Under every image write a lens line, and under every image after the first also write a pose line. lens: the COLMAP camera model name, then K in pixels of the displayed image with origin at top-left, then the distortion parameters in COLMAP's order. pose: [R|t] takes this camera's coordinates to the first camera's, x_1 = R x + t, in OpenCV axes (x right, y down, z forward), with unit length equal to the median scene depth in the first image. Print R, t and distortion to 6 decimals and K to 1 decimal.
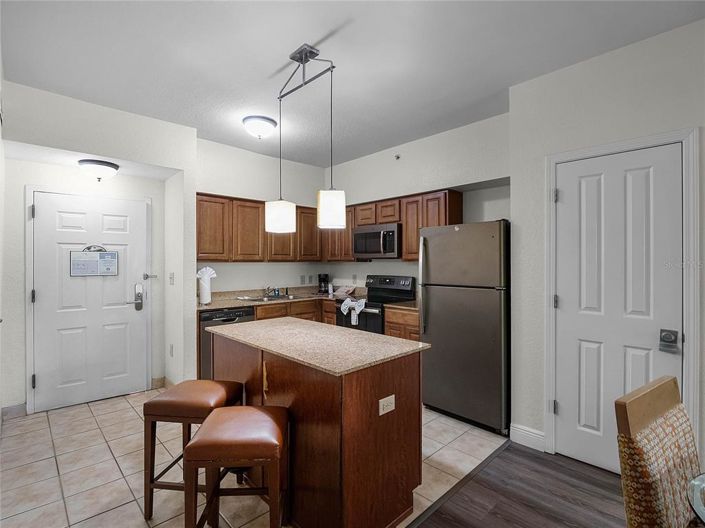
lens RADIAL K [[343.4, 0, 348.4], [0, 343.4, 259.6], [0, 0, 1]] dist [-0.010015, -0.002477]
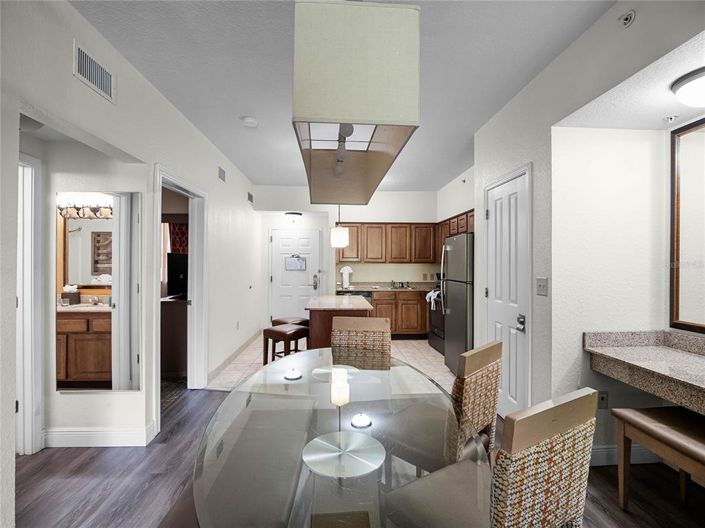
lens RADIAL K [[343.4, 0, 352.1], [0, 343.4, 261.8], [0, 0, 1]] dist [-0.010015, -0.002477]
pose [[0.756528, 0.000456, -0.653961, 0.680905], [0.001304, 0.999997, 0.002206, -0.002812], [0.653960, -0.002522, 0.756525, -0.235594]]
